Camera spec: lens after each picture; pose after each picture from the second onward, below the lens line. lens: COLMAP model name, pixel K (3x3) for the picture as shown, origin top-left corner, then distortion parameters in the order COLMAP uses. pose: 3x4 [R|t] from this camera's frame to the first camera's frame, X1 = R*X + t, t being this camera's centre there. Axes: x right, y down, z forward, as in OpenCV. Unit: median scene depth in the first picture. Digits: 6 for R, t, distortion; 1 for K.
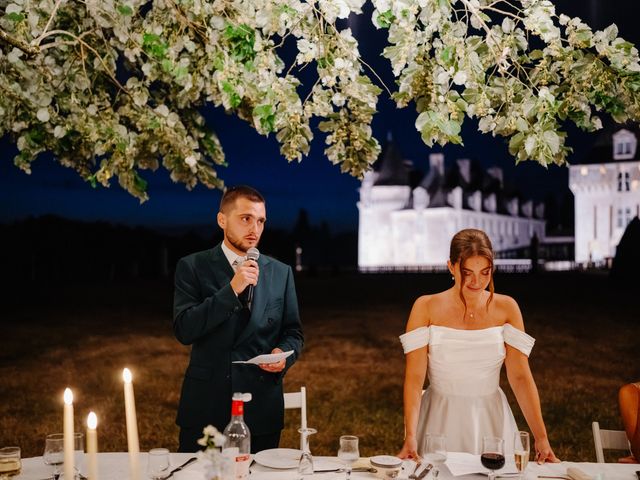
lens RADIAL K [[702.5, 0, 320.0], [0, 702.5, 240.0], [0, 0, 1]] dist [-0.053850, 0.177333]
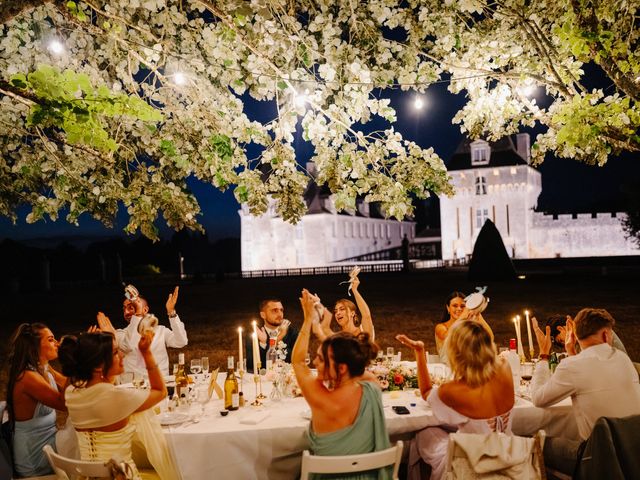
lens RADIAL K [[702.5, 0, 320.0], [0, 702.5, 240.0], [0, 0, 1]] dist [-0.053850, 0.177333]
pose [[0.984173, -0.032209, 0.174259, -0.178081], [0.033179, 0.999446, -0.002654, -0.046170], [-0.174077, 0.008394, 0.984696, -0.663223]]
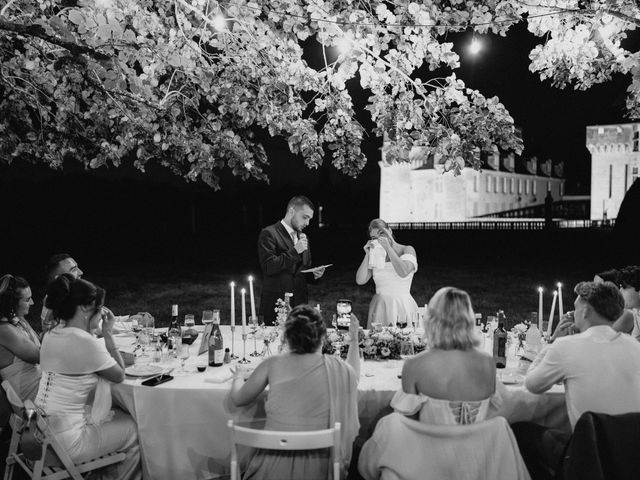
lens RADIAL K [[702.5, 0, 320.0], [0, 702.5, 240.0], [0, 0, 1]] dist [-0.053850, 0.177333]
pose [[0.999485, 0.003526, -0.031892, 0.030416], [-0.001522, 0.998036, 0.062626, -0.046397], [0.032050, -0.062545, 0.997527, -0.613438]]
